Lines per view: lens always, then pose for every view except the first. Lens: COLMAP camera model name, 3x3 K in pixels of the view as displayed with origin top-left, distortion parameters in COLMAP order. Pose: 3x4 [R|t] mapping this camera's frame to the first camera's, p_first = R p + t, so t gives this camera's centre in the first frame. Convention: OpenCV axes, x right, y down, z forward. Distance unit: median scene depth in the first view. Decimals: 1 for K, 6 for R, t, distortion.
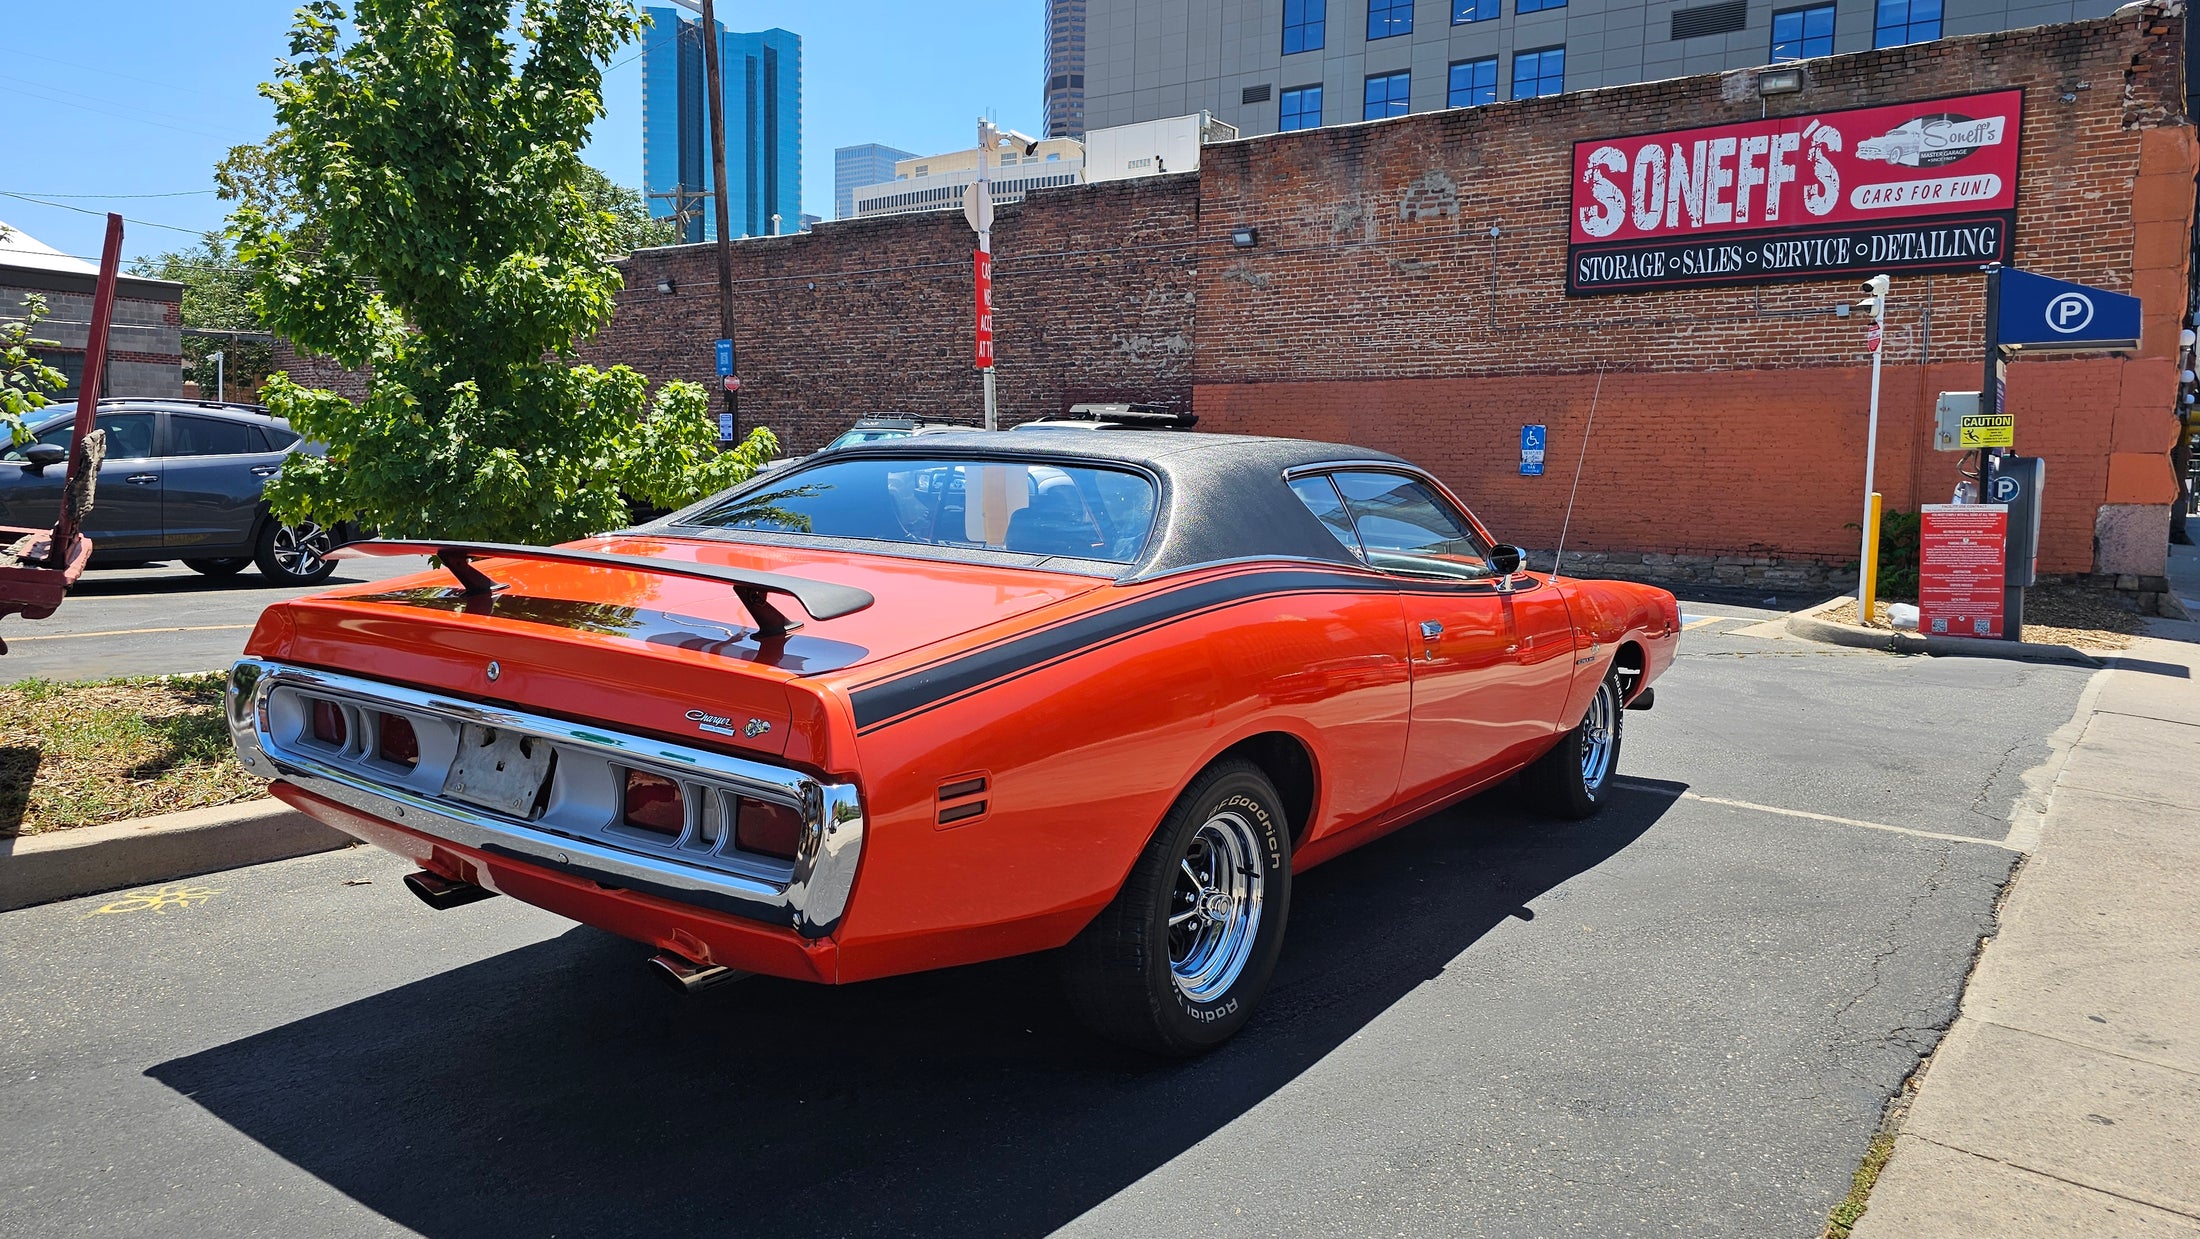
lens RADIAL K [[1495.2, 0, 1100.0], [0, 1495.2, 619.5], [0, 0, 1]] dist [0.040787, -0.050440]
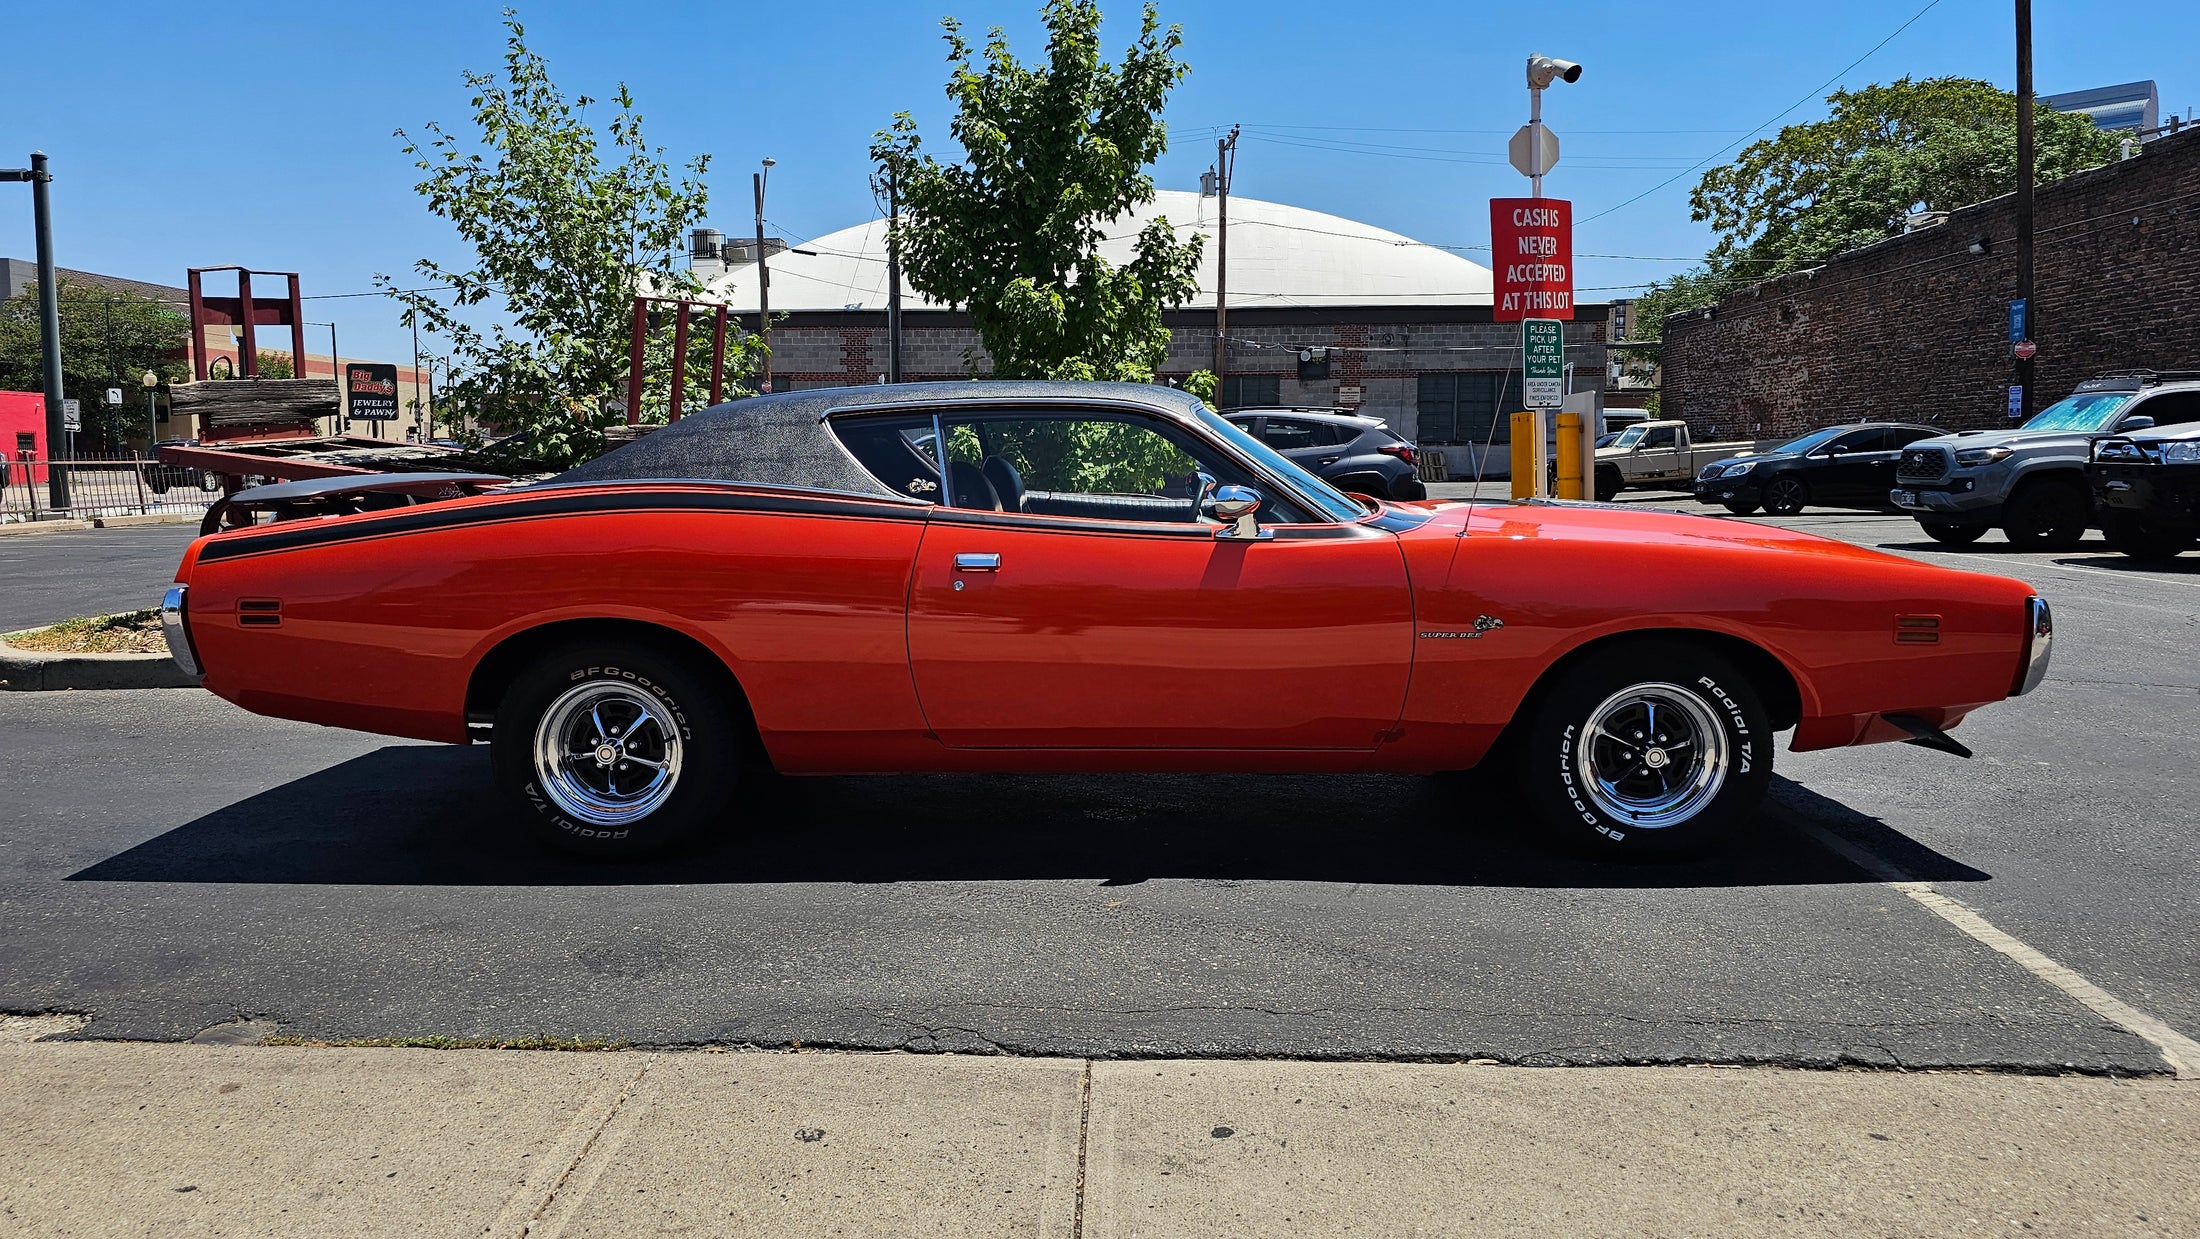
lens RADIAL K [[1473.4, 0, 1100.0], [0, 1473.4, 619.5], [0, 0, 1]] dist [0.041618, -0.032455]
pose [[0.549434, 0.064589, -0.833037, 0.255141], [-0.062805, 0.997380, 0.035907, 0.000522], [0.833173, 0.032591, 0.552051, 0.118981]]
